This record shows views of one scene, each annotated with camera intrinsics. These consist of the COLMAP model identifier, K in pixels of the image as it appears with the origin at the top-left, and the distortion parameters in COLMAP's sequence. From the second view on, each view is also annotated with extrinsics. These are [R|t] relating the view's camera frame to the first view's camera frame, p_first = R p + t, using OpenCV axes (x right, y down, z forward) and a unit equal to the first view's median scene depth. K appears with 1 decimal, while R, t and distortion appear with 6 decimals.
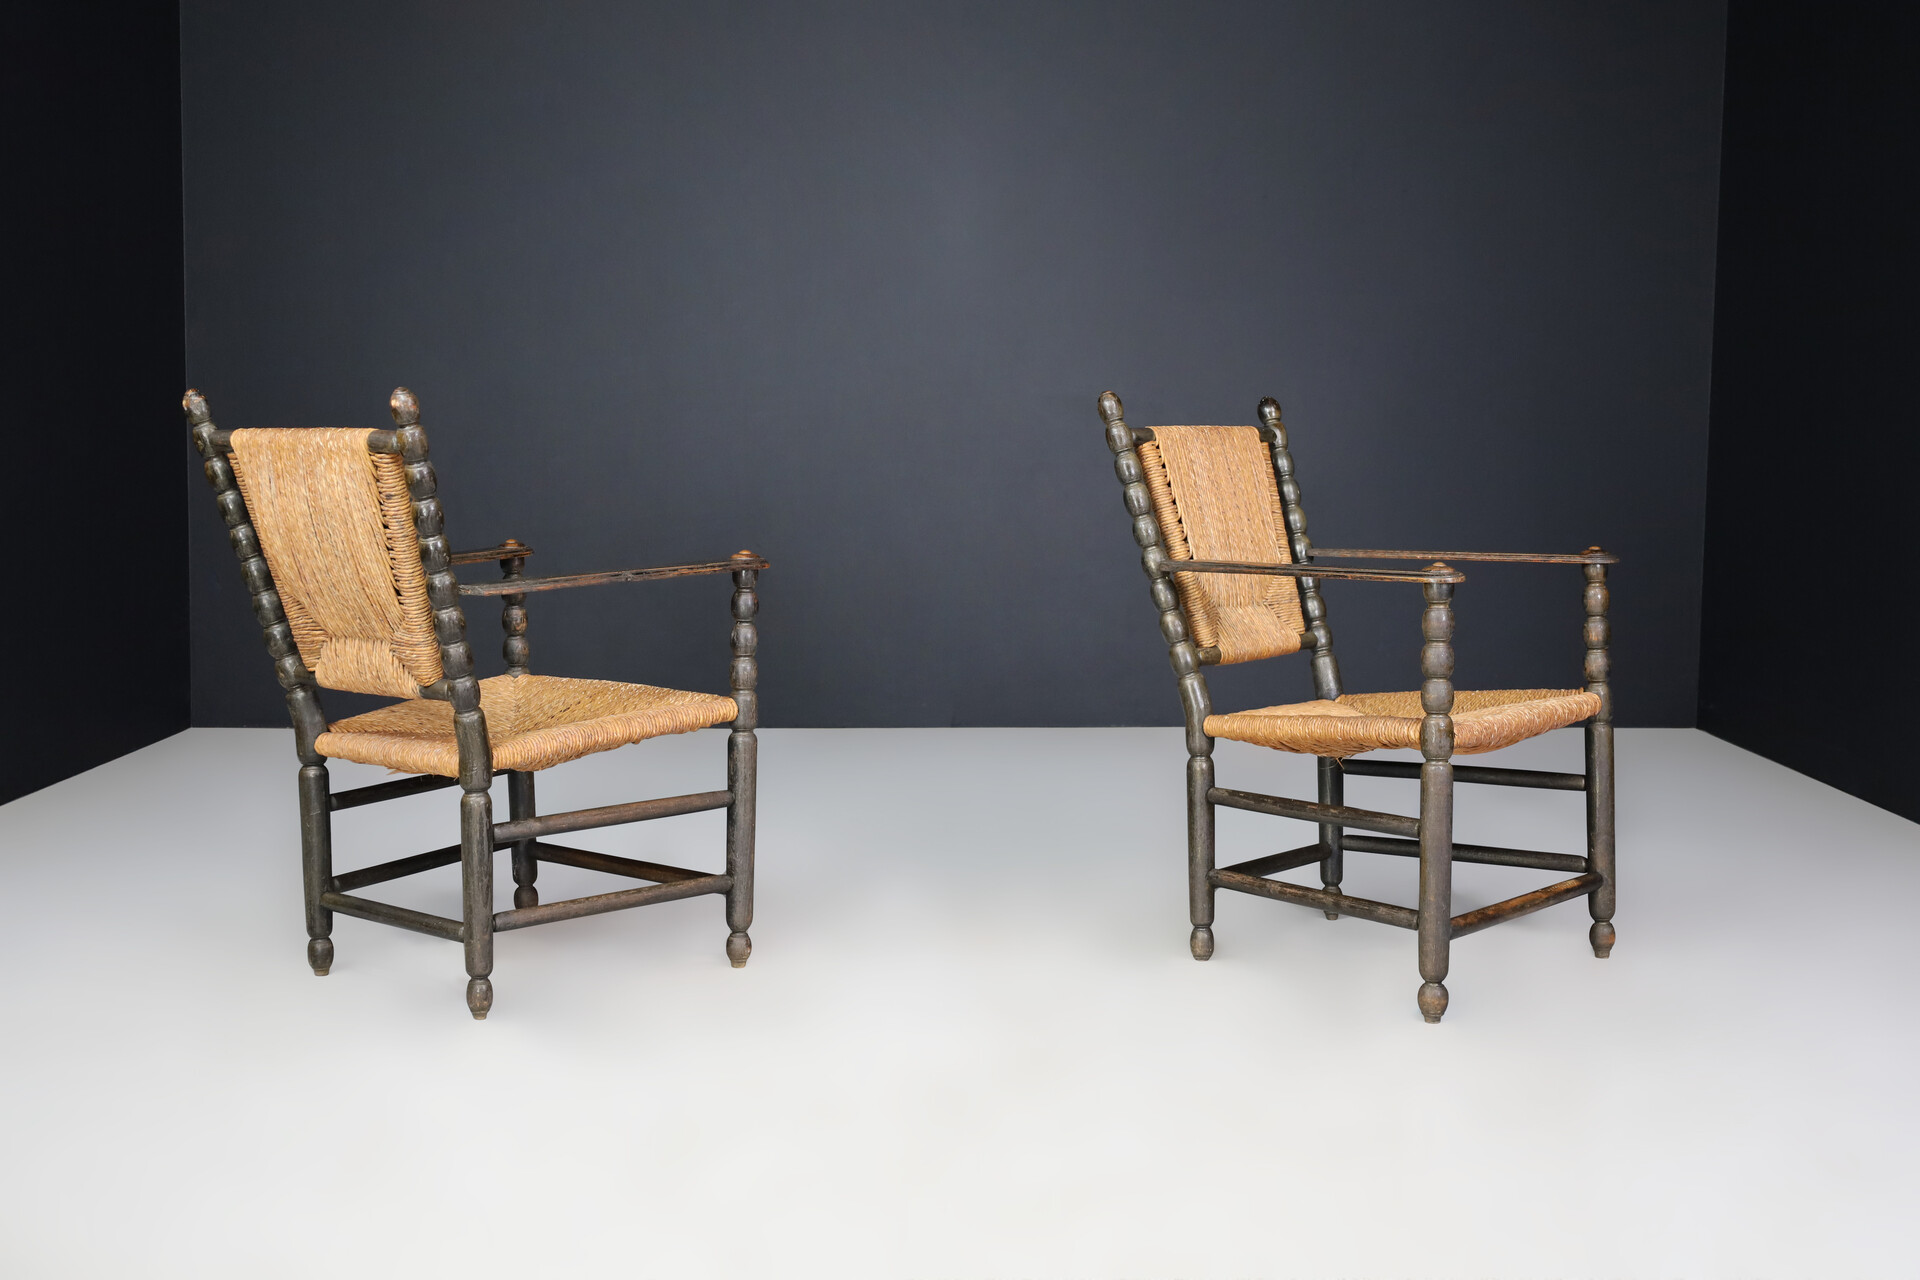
lens RADIAL K [[4709.7, 0, 966.5], [0, 4709.7, 629.3], [0, 0, 1]] dist [0.117533, 0.000000]
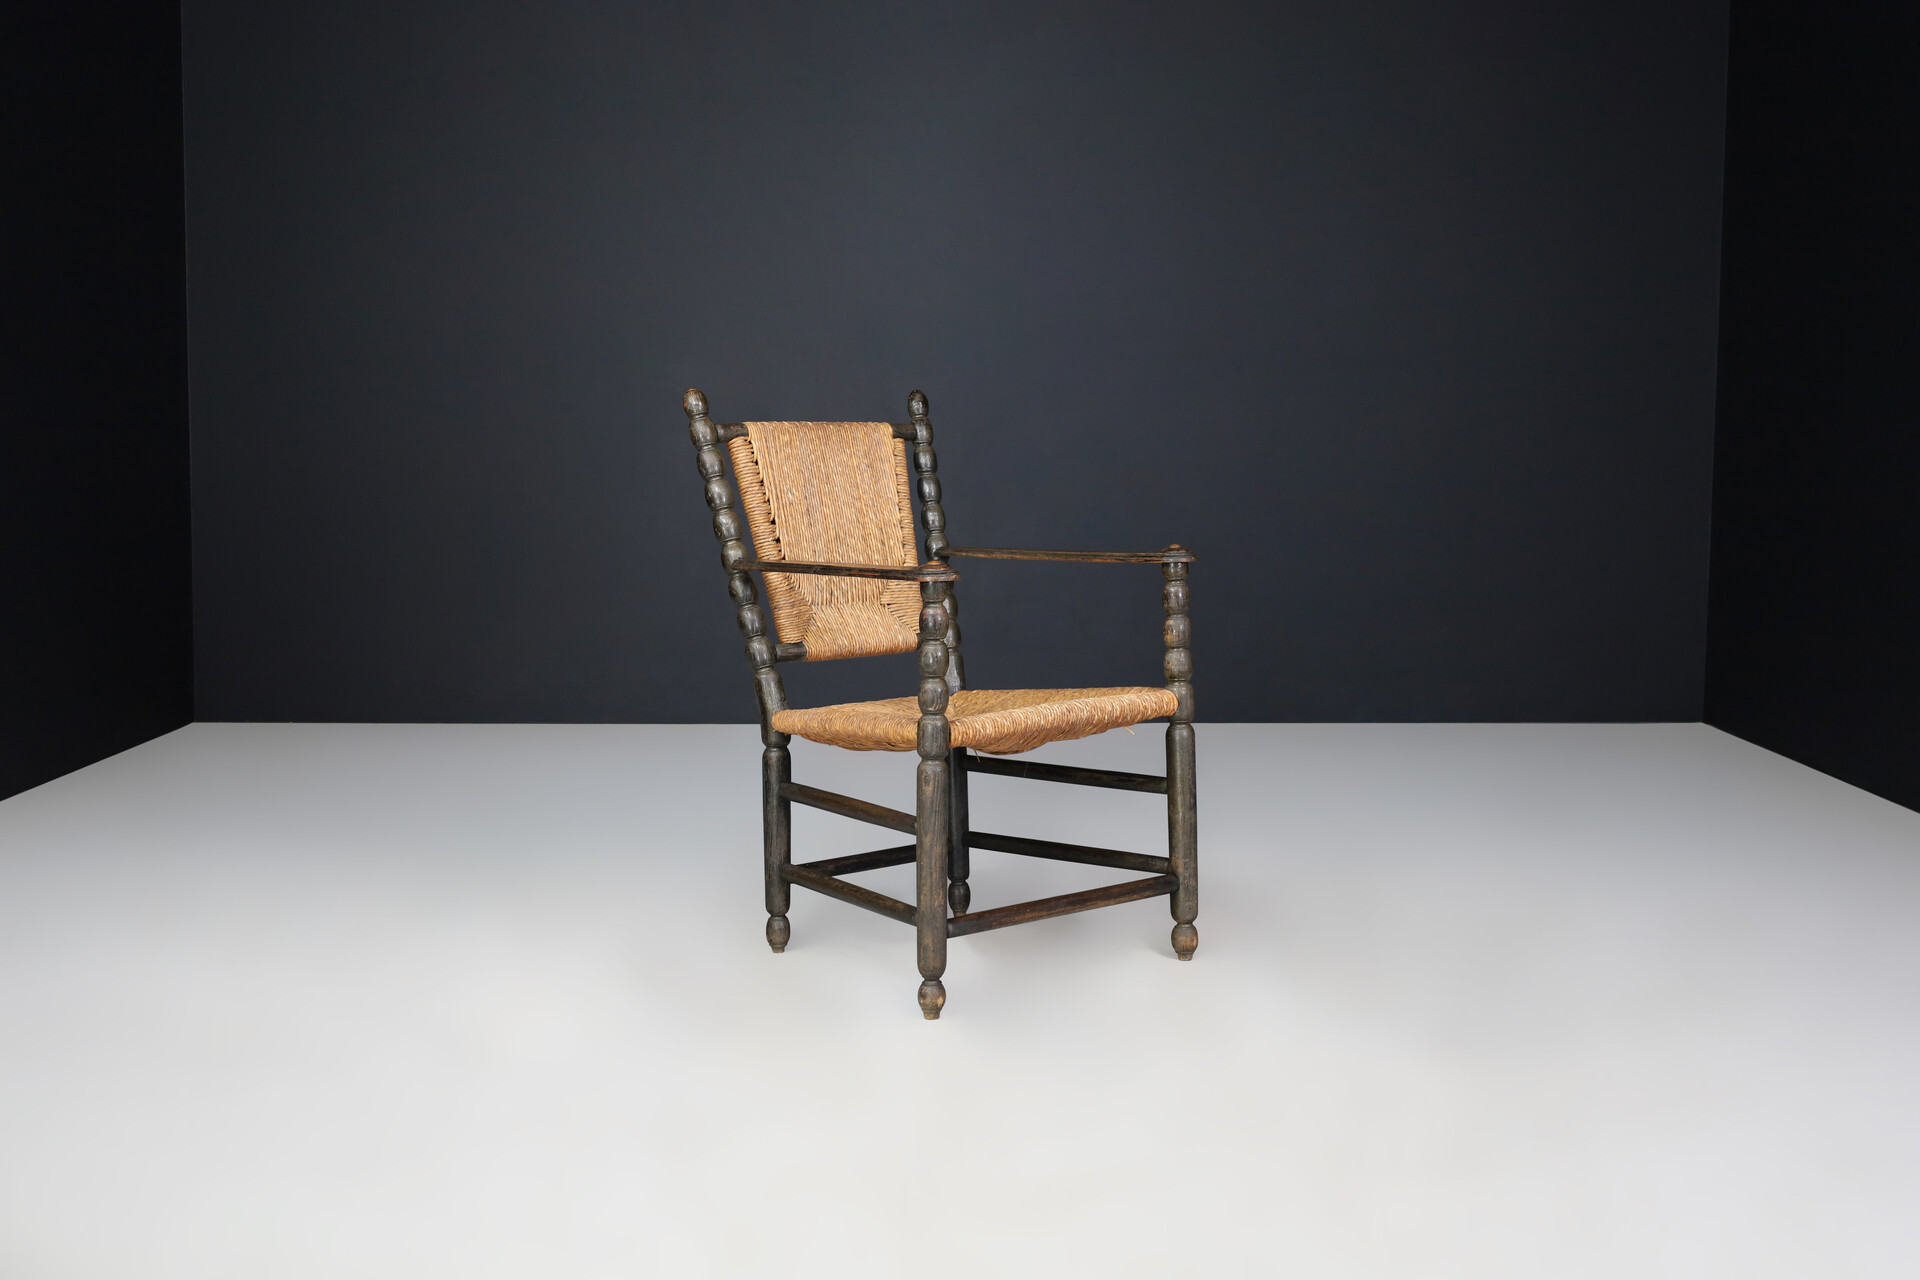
lens RADIAL K [[4709.7, 0, 968.6], [0, 4709.7, 647.4], [0, 0, 1]] dist [0.117533, 0.000000]
pose [[0.993534, 0.002762, -0.113502, 0.202703], [-0.002187, 0.999984, 0.005185, -0.000634], [0.113514, -0.004904, 0.993524, 0.009267]]
